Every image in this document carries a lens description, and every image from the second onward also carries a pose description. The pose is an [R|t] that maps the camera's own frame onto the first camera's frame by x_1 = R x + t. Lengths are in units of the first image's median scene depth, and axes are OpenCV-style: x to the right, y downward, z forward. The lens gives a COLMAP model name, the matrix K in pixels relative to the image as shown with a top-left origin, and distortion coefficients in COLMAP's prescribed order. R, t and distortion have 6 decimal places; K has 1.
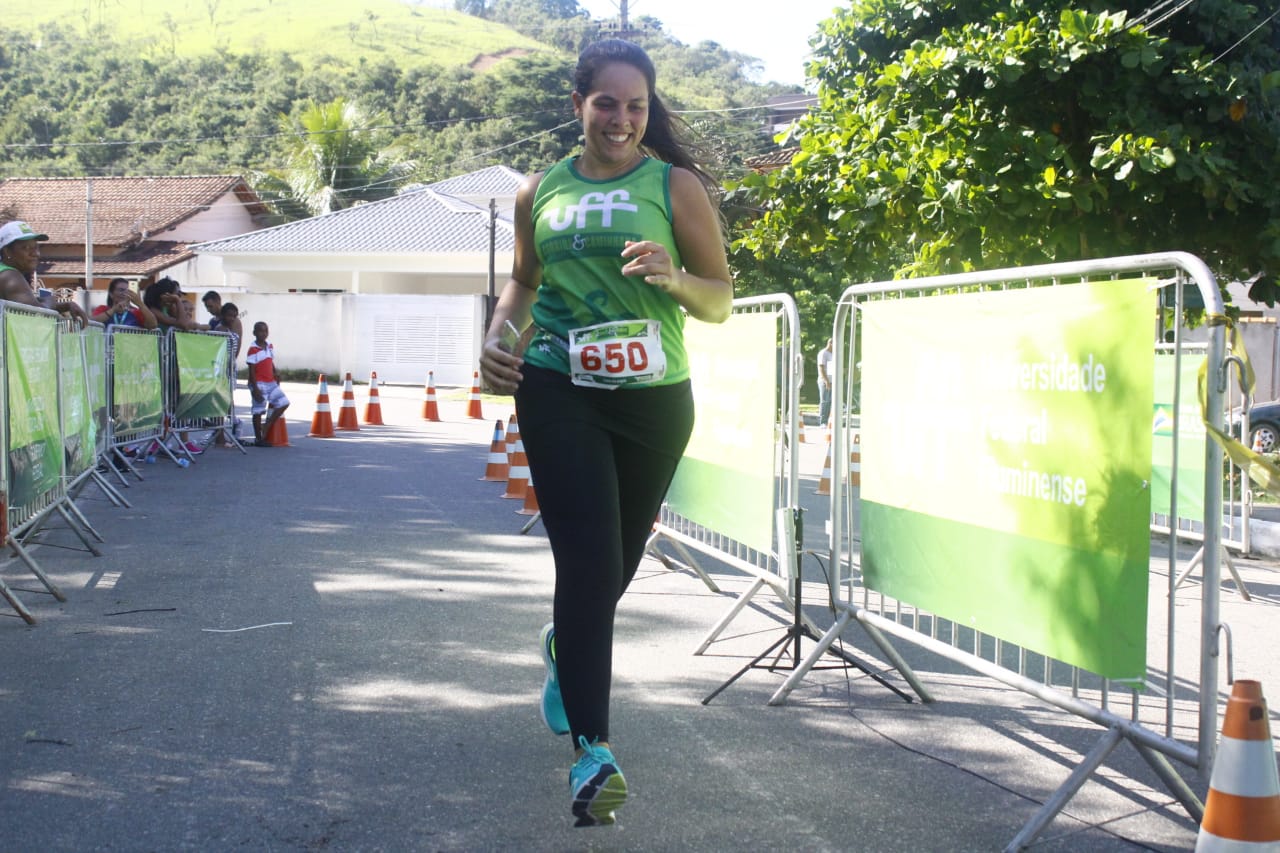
lens RADIAL K [[1803.8, 0, 640.0], [0, 1803.8, 426.5], [0, 0, 1]] dist [-0.018330, 0.103730]
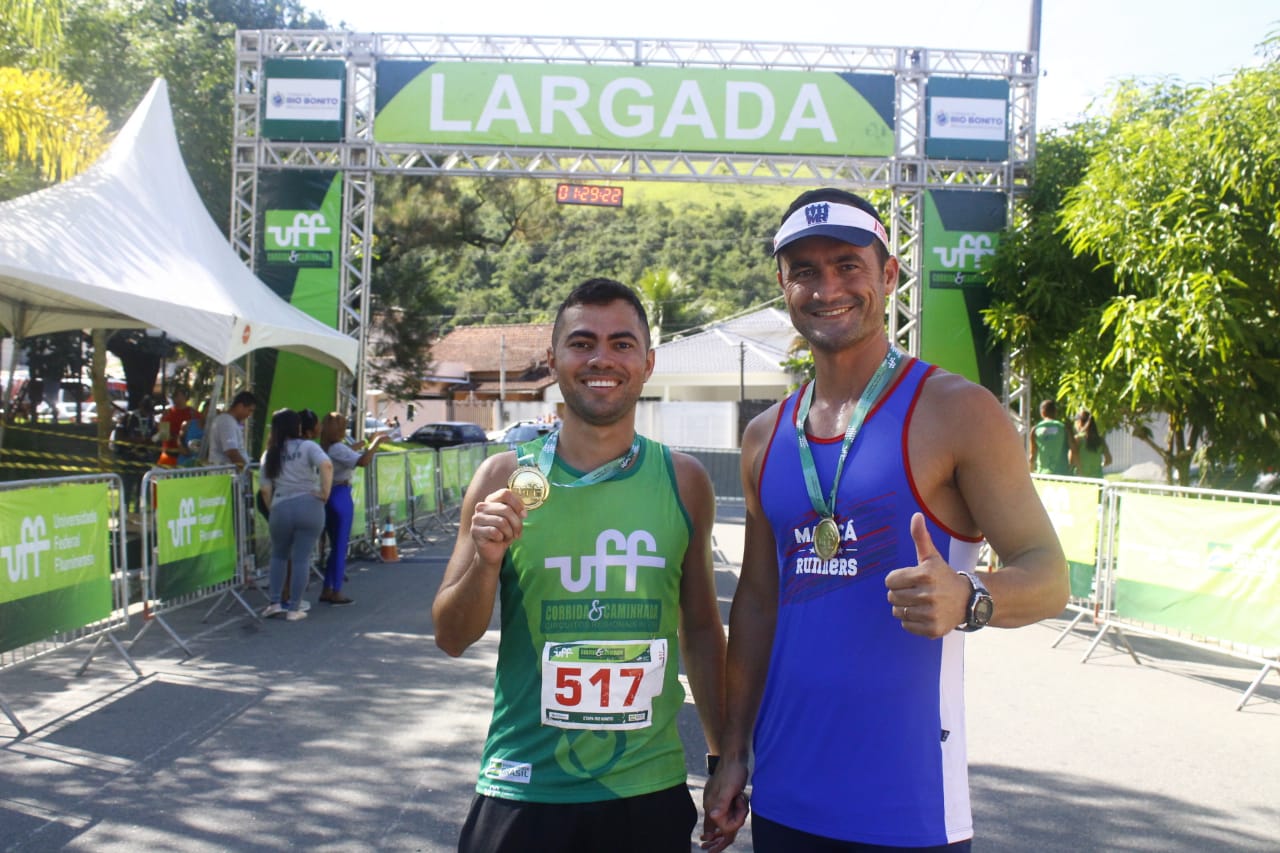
lens RADIAL K [[1803.8, 0, 640.0], [0, 1803.8, 426.5], [0, 0, 1]] dist [-0.018330, 0.103730]
pose [[0.970742, -0.013098, -0.239769, 0.107583], [0.004841, 0.999376, -0.034992, 0.002394], [0.240077, 0.032807, 0.970199, -0.288407]]
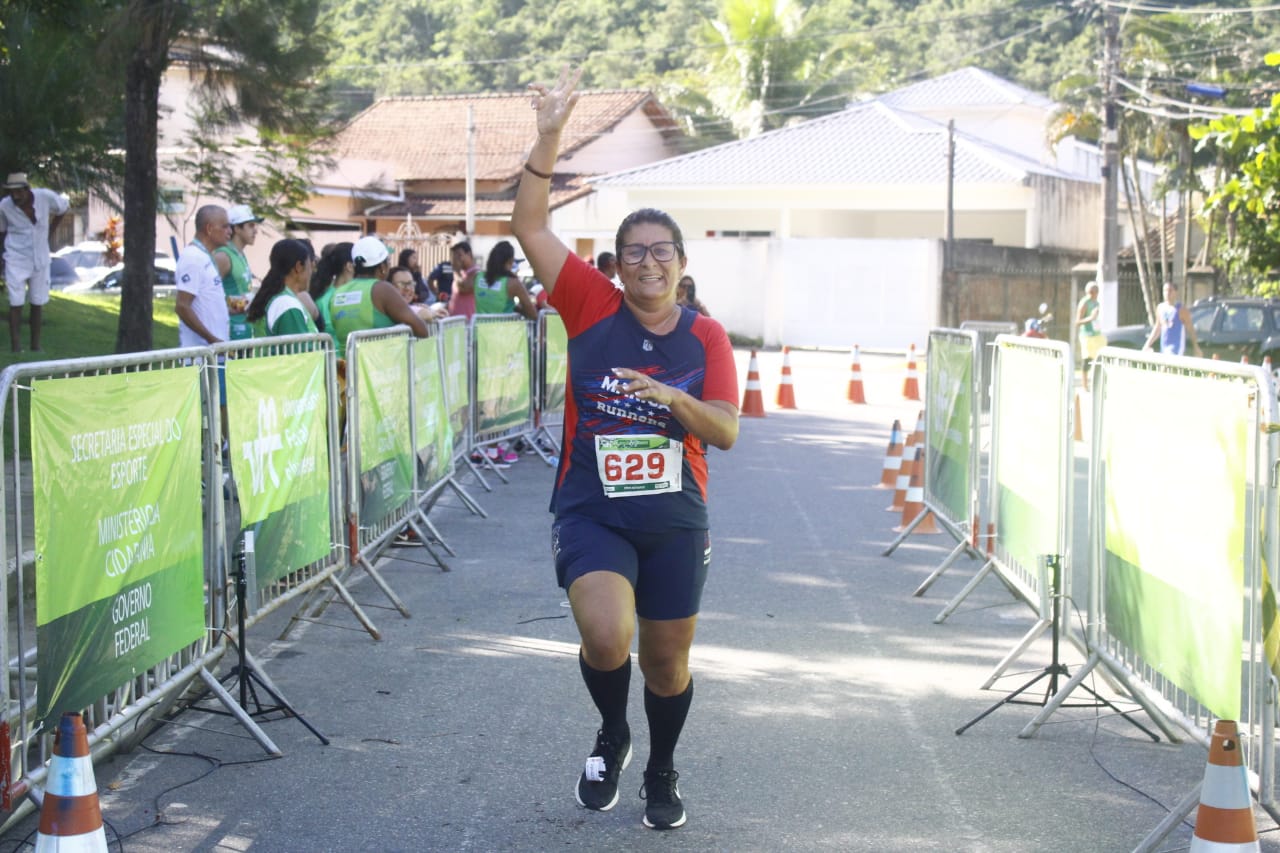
lens RADIAL K [[2398.1, 0, 640.0], [0, 2398.1, 426.5], [0, 0, 1]] dist [0.102658, 0.255597]
pose [[0.973323, 0.010181, -0.229215, 0.014644], [-0.005912, 0.999796, 0.019305, -0.004704], [0.229364, -0.017435, 0.973184, -0.036736]]
